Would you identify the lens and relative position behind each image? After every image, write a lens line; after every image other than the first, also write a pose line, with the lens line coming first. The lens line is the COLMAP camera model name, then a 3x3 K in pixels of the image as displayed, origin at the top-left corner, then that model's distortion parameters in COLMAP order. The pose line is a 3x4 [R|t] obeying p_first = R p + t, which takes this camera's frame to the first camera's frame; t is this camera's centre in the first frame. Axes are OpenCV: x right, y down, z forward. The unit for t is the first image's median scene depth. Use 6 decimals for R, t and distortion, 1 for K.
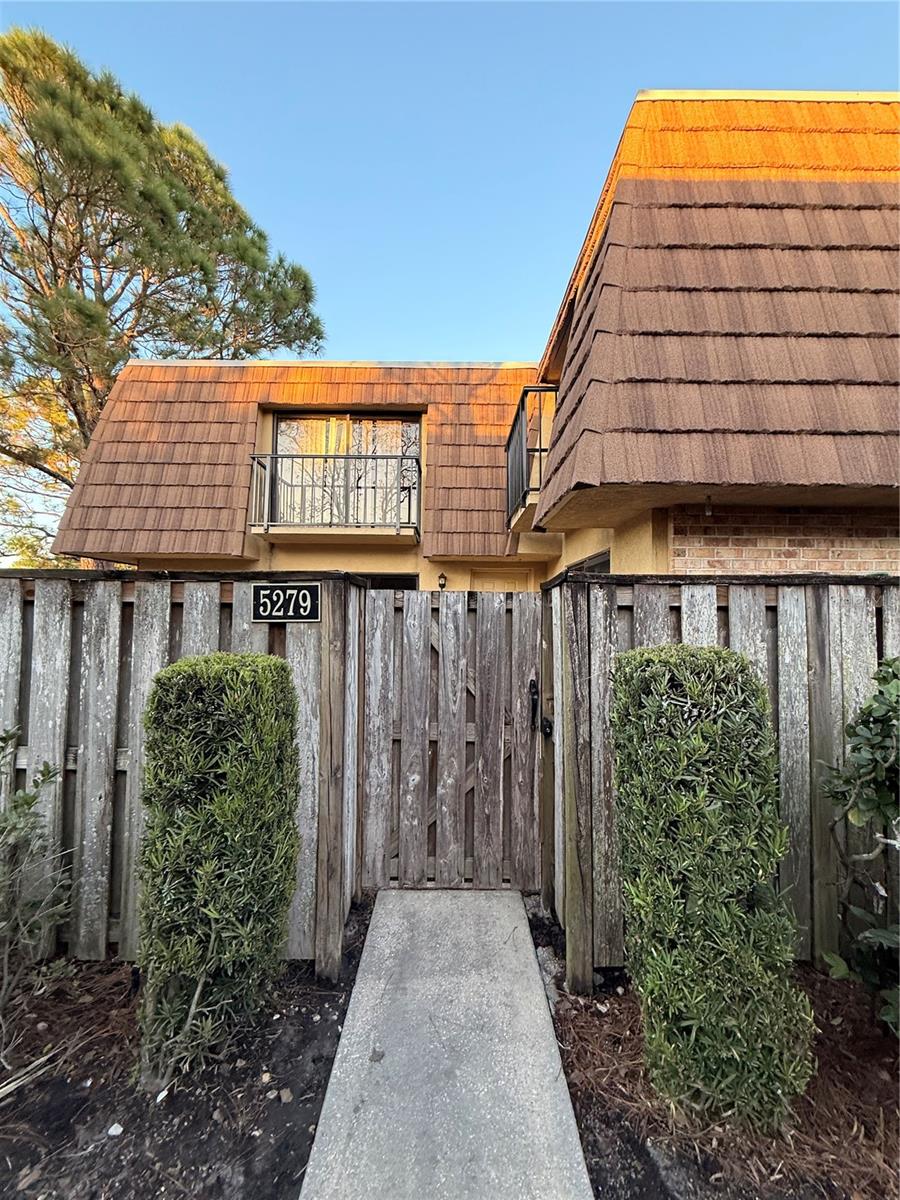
lens RADIAL K [[478.7, 0, 452.4], [0, 478.7, 597.6], [0, 0, 1]] dist [0.001197, -0.000061]
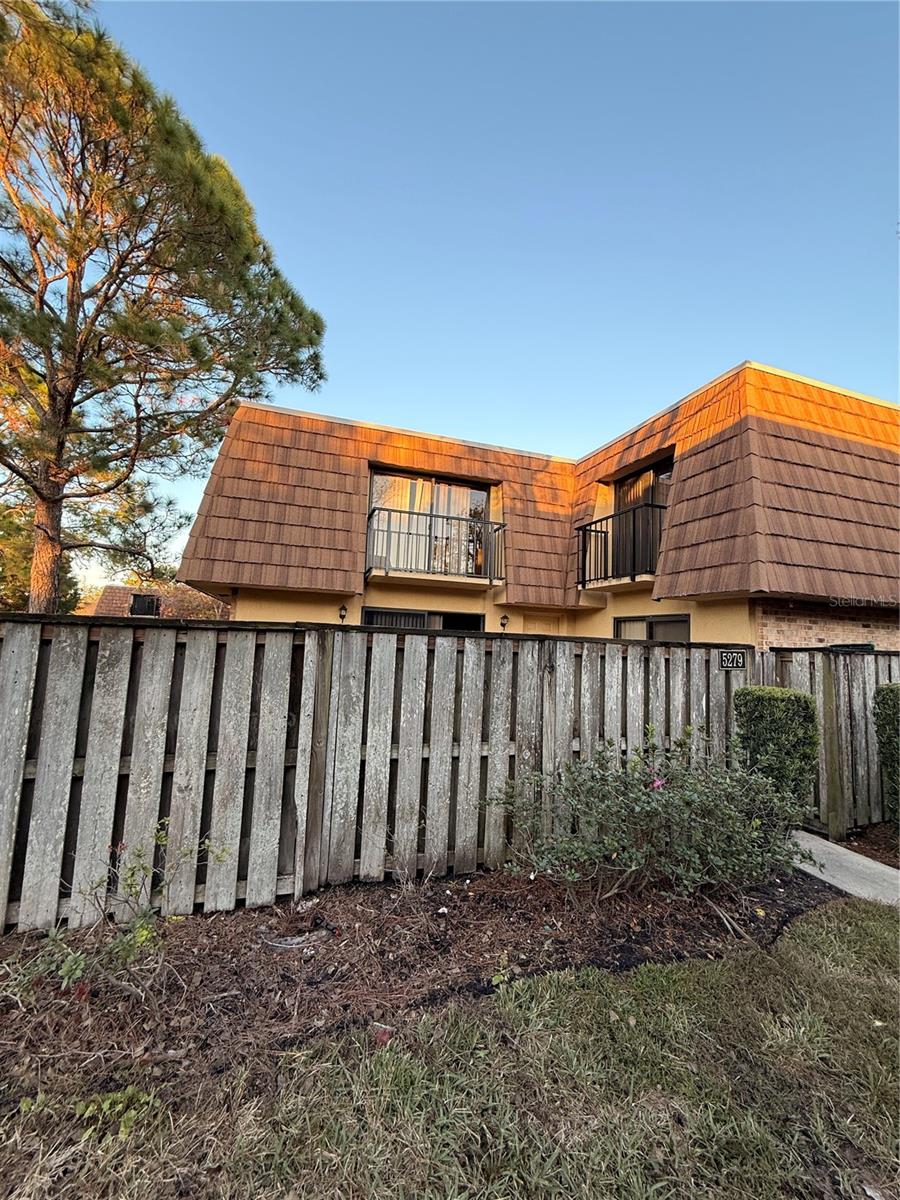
lens RADIAL K [[478.7, 0, 452.3], [0, 478.7, 598.5], [0, 0, 1]] dist [0.001197, -0.000061]
pose [[0.946408, 0.055947, 0.318092, -0.589553], [-0.041971, 0.997835, -0.050626, -0.026548], [-0.320236, 0.034562, 0.946707, -0.148154]]
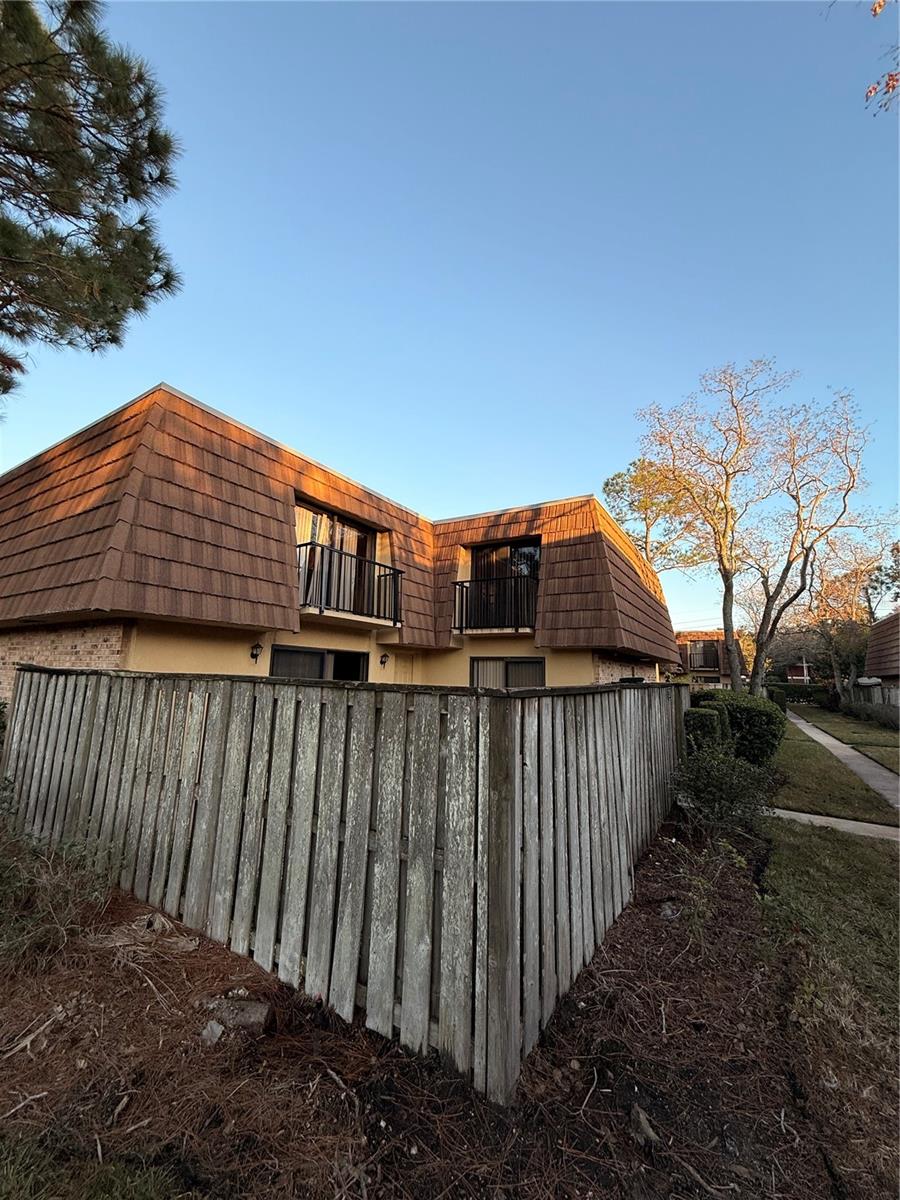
lens RADIAL K [[478.7, 0, 454.0], [0, 478.7, 595.6], [0, 0, 1]] dist [0.001197, -0.000061]
pose [[0.515158, 0.144607, 0.844808, -1.151025], [-0.047827, 0.988979, -0.140121, -0.035550], [-0.855760, 0.031780, 0.516396, 0.150181]]
